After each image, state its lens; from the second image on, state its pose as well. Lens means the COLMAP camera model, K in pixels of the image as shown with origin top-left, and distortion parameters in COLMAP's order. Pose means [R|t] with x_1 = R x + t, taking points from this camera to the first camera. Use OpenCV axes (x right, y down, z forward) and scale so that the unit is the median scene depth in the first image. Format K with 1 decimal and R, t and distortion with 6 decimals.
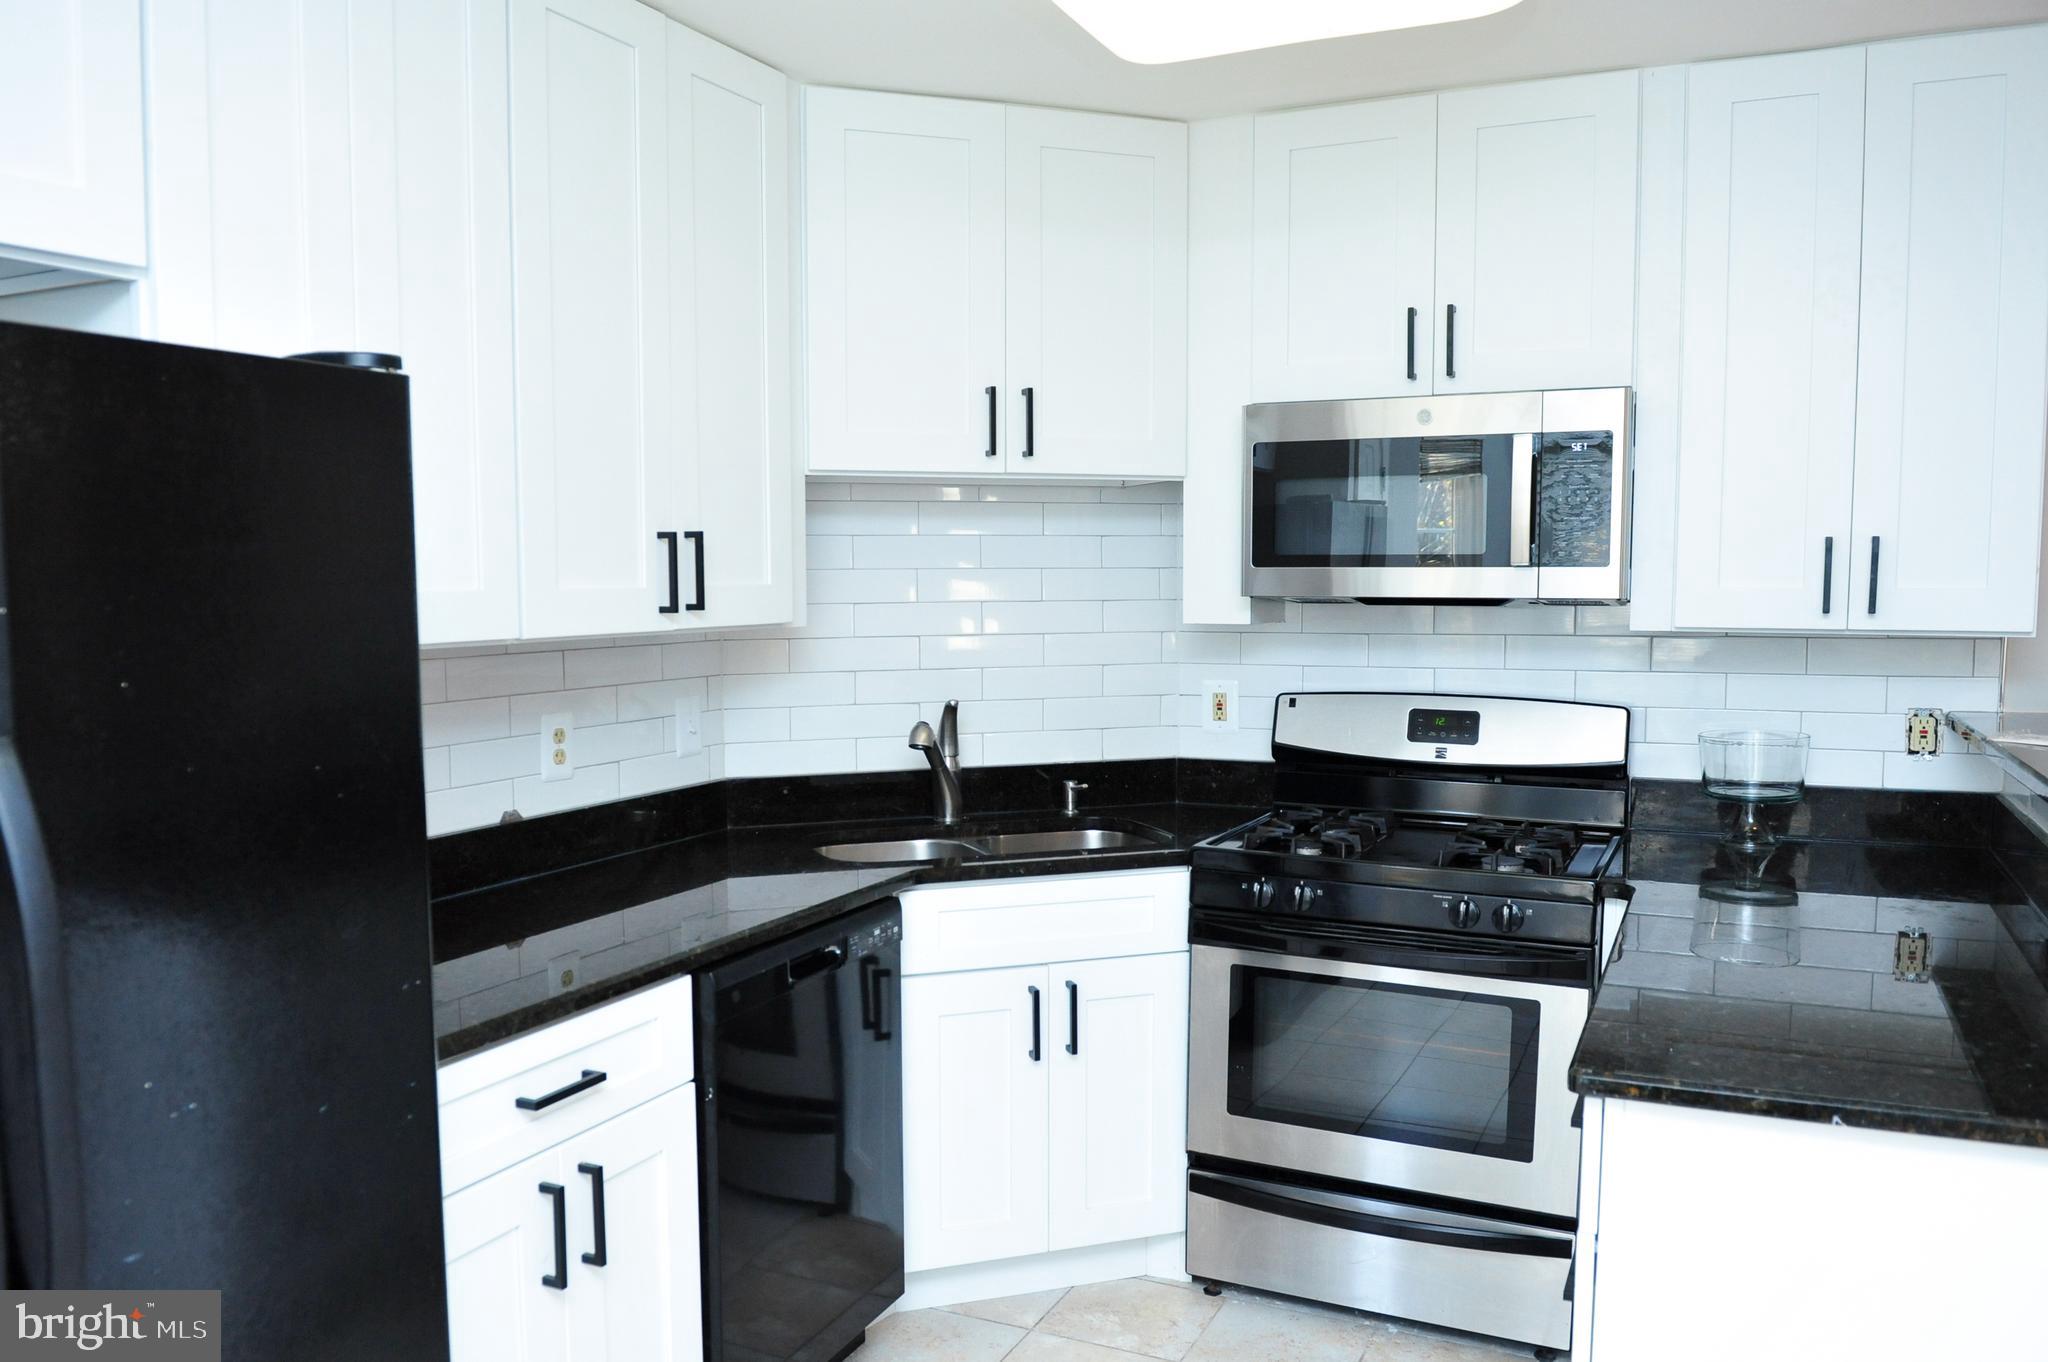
lens RADIAL K [[1608.5, 0, 1021.3], [0, 1608.5, 744.9], [0, 0, 1]] dist [-0.050710, -0.009074]
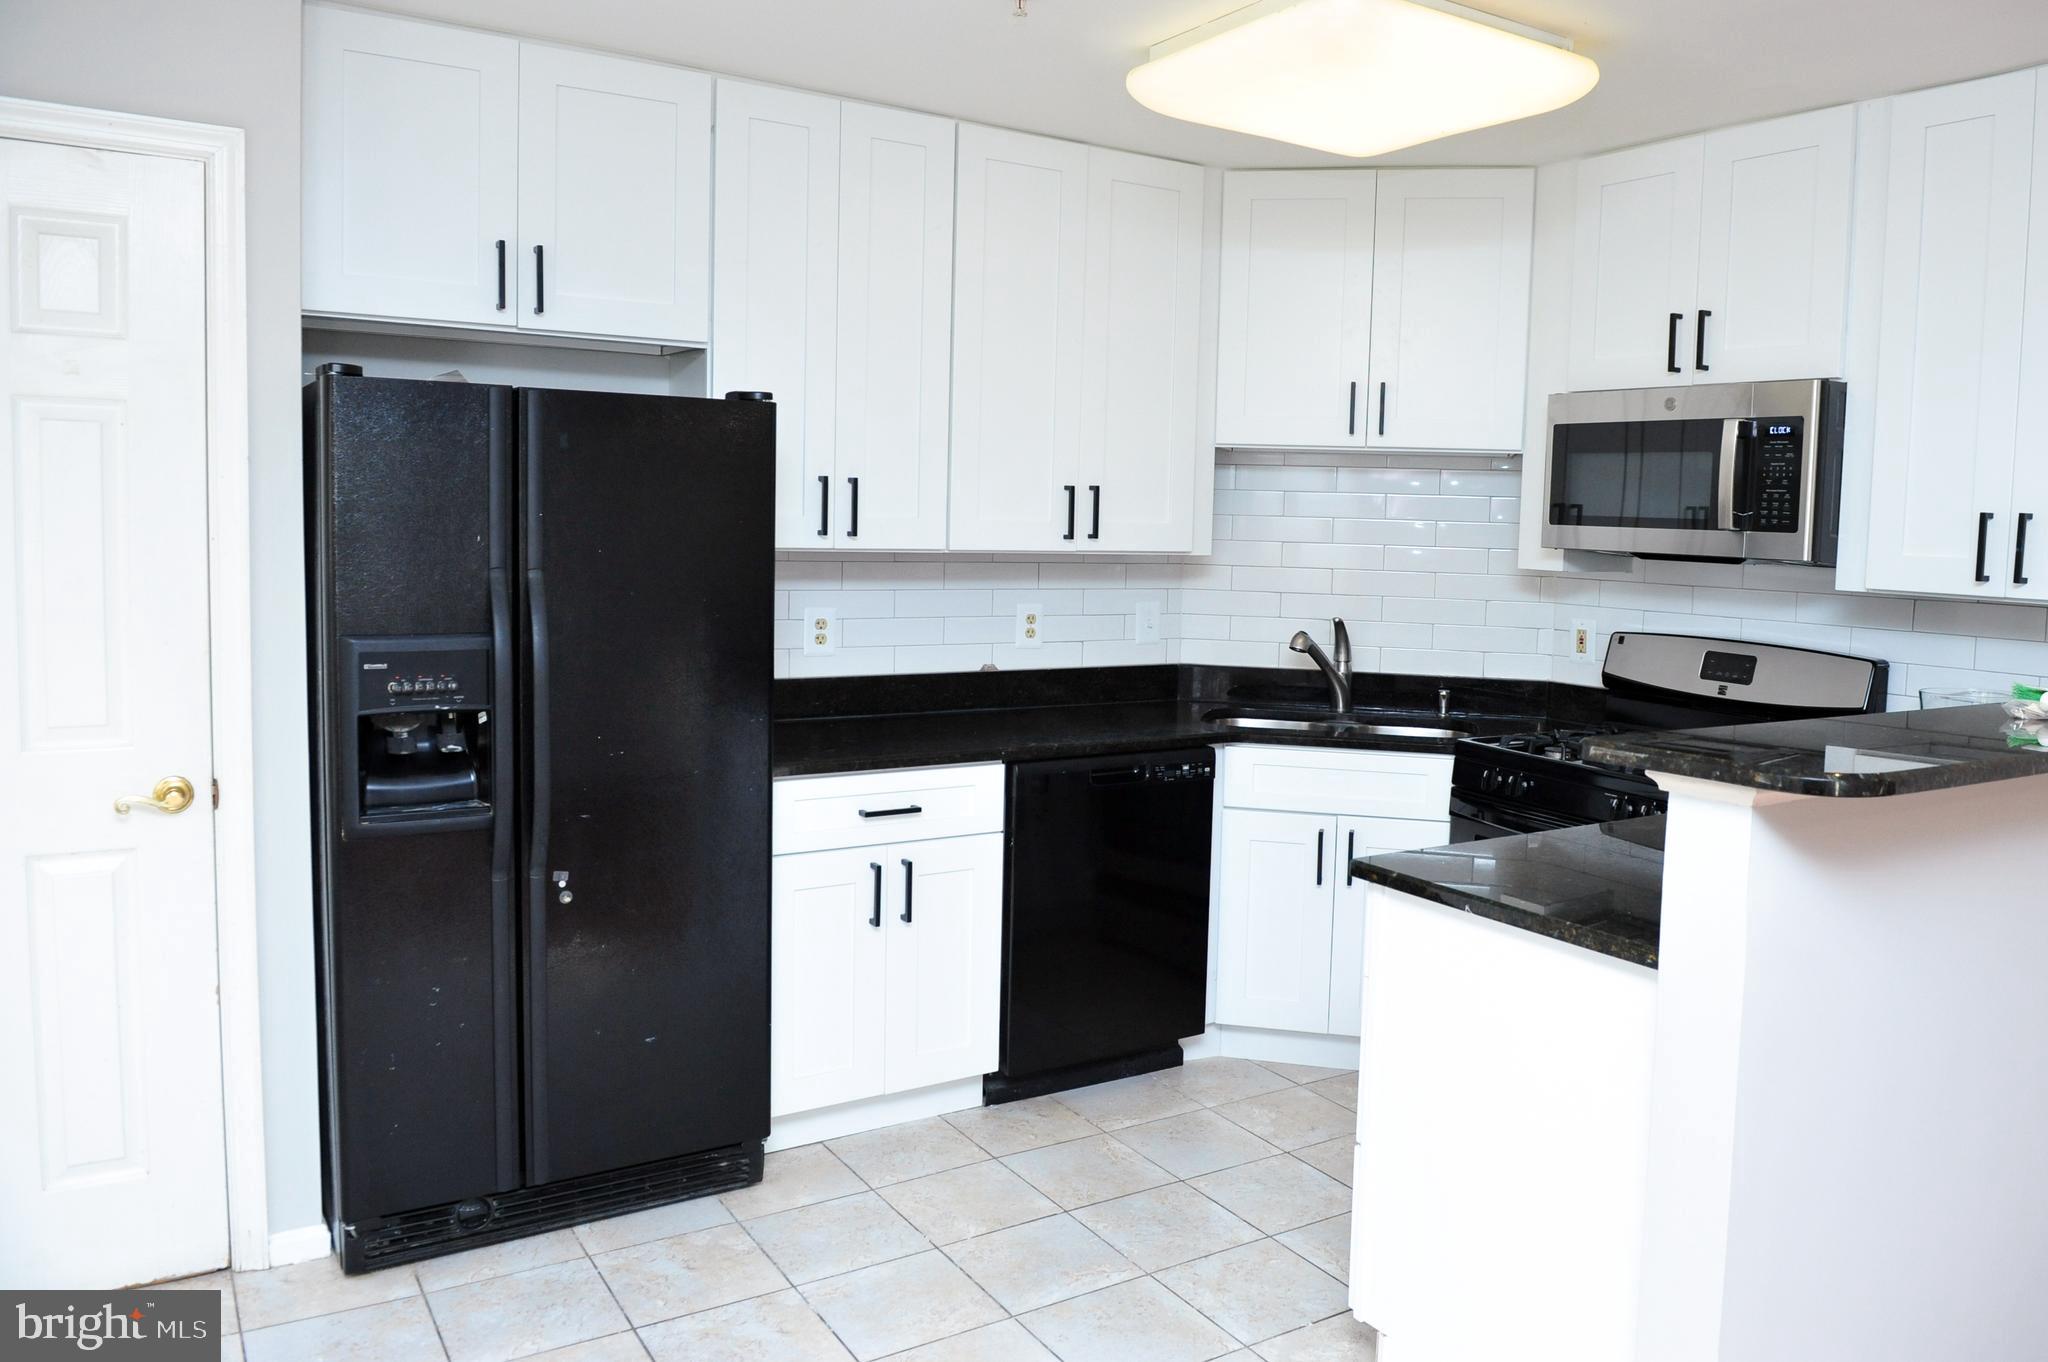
lens RADIAL K [[1534.8, 0, 1084.3], [0, 1534.8, 670.5], [0, 0, 1]] dist [-0.057783, 0.000228]
pose [[0.855159, 0.081886, -0.511858, 0.468260], [-0.086307, 0.996153, 0.015168, 0.015330], [0.511131, 0.031206, 0.858936, -0.198788]]
